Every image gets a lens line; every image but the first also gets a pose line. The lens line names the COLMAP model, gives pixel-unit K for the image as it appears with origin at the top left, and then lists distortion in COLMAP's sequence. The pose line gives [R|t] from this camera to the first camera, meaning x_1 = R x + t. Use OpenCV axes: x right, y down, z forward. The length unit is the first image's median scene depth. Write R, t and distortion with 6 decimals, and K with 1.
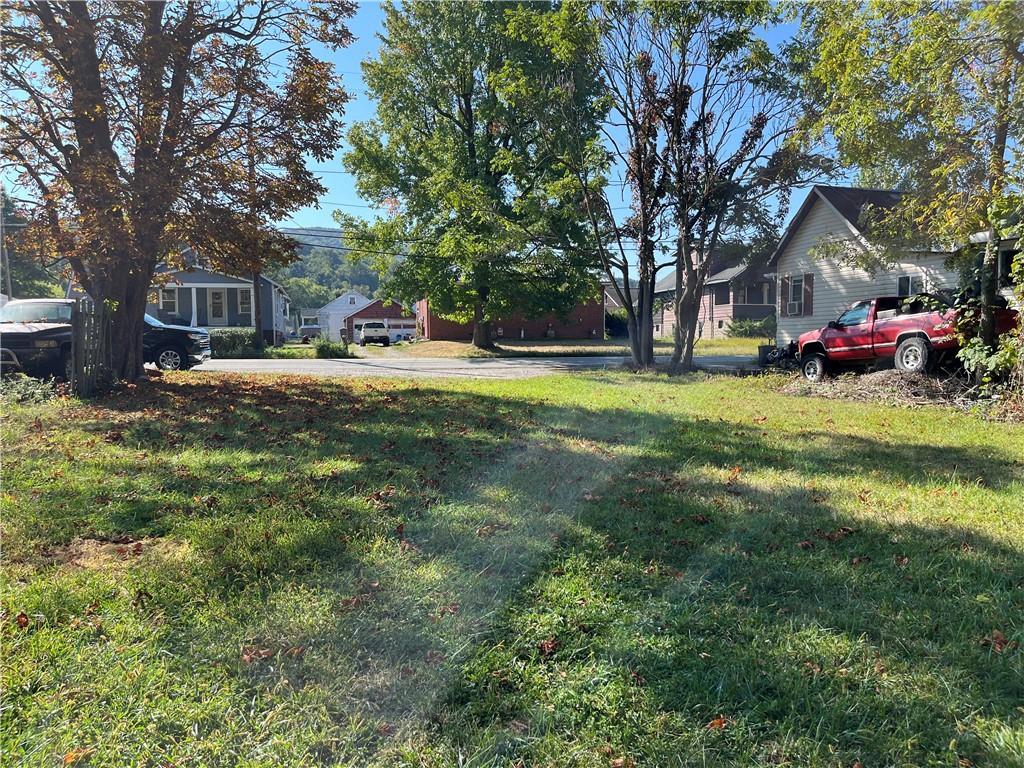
lens RADIAL K [[771.5, 0, 511.6], [0, 771.5, 378.8], [0, 0, 1]] dist [0.059865, -0.073554]
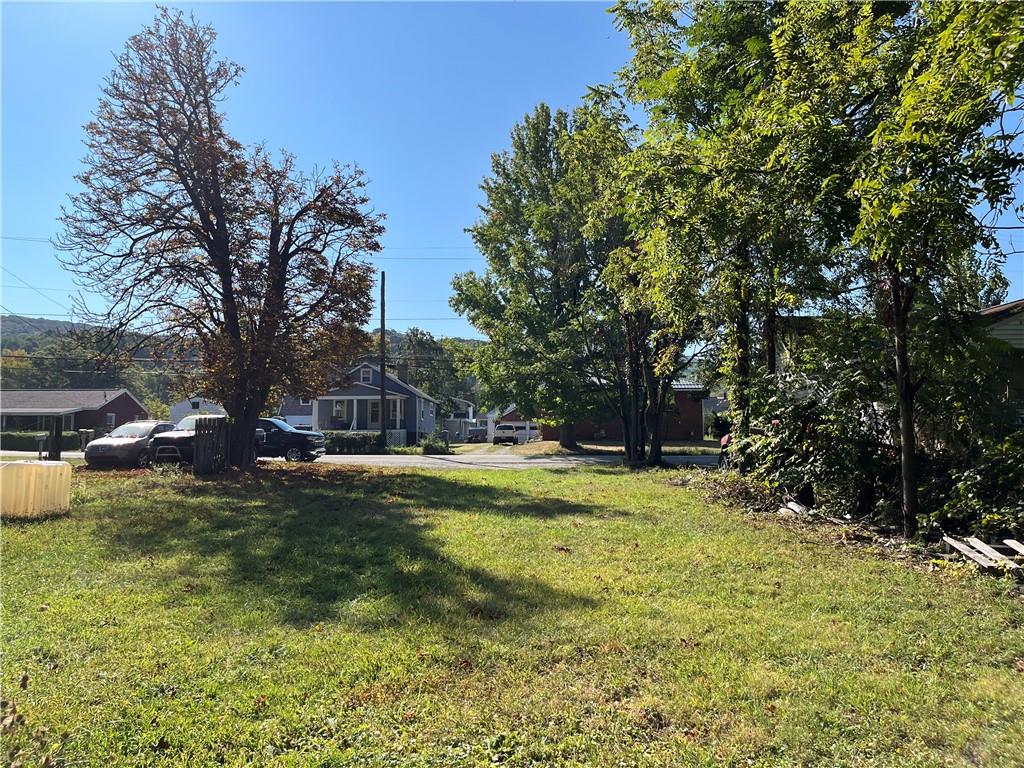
lens RADIAL K [[771.5, 0, 512.7], [0, 771.5, 379.4], [0, 0, 1]] dist [0.059865, -0.073554]
pose [[0.962357, -0.018325, -0.271169, 0.231607], [-0.016439, 0.991973, -0.125376, 0.007646], [0.271289, 0.125114, 0.954331, -0.187078]]
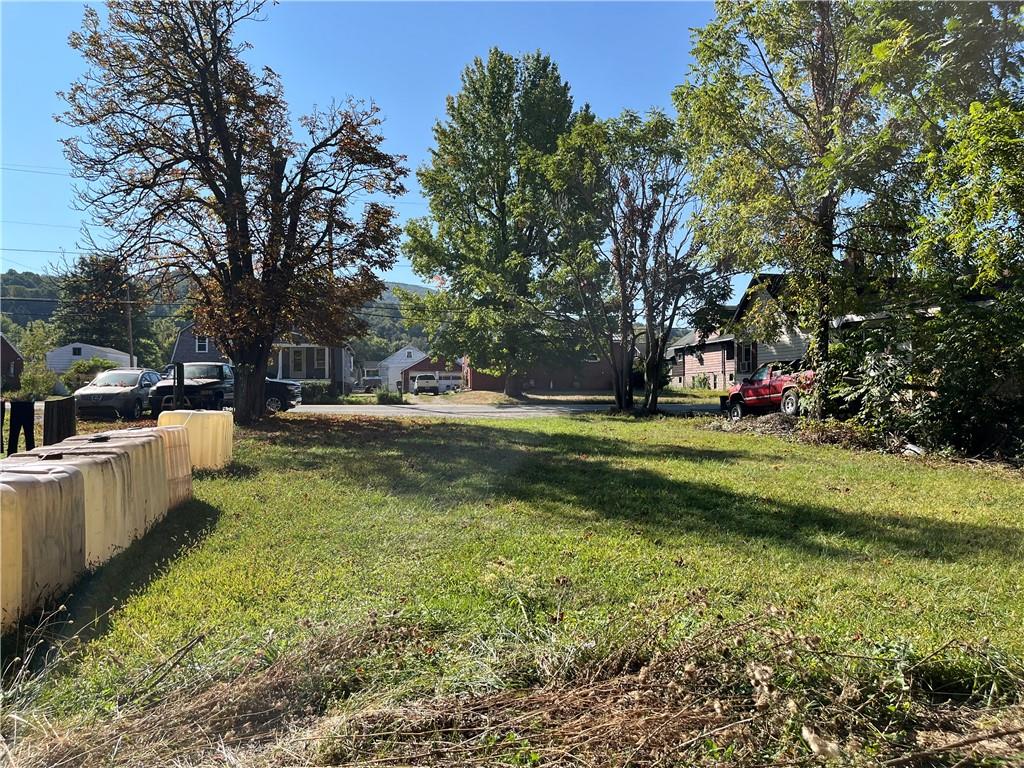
lens RADIAL K [[771.5, 0, 511.1], [0, 771.5, 383.4], [0, 0, 1]] dist [0.059865, -0.073554]
pose [[0.997269, 0.002479, -0.073812, 0.054893], [-0.006808, 0.998267, -0.058454, 0.011041], [0.073539, 0.058797, 0.995558, -0.228325]]
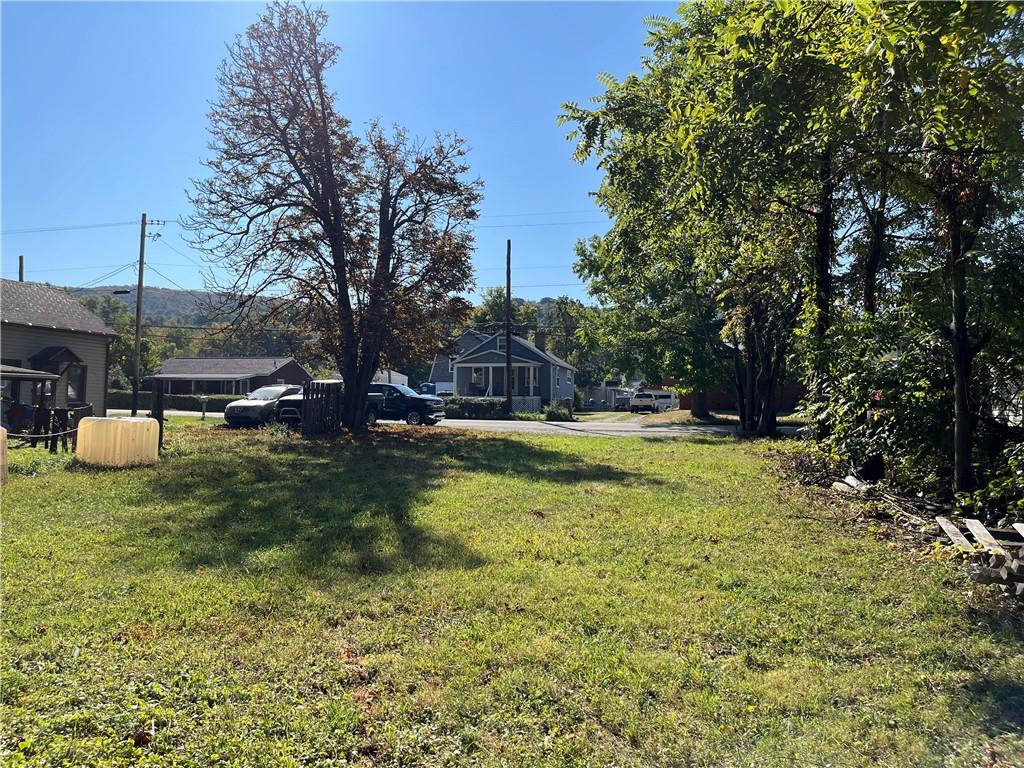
lens RADIAL K [[771.5, 0, 504.6], [0, 771.5, 380.7], [0, 0, 1]] dist [0.059865, -0.073554]
pose [[0.875237, -0.002309, -0.483689, 0.299434], [-0.039799, 0.996254, -0.076771, 0.007608], [0.482055, 0.086443, 0.871866, -0.154956]]
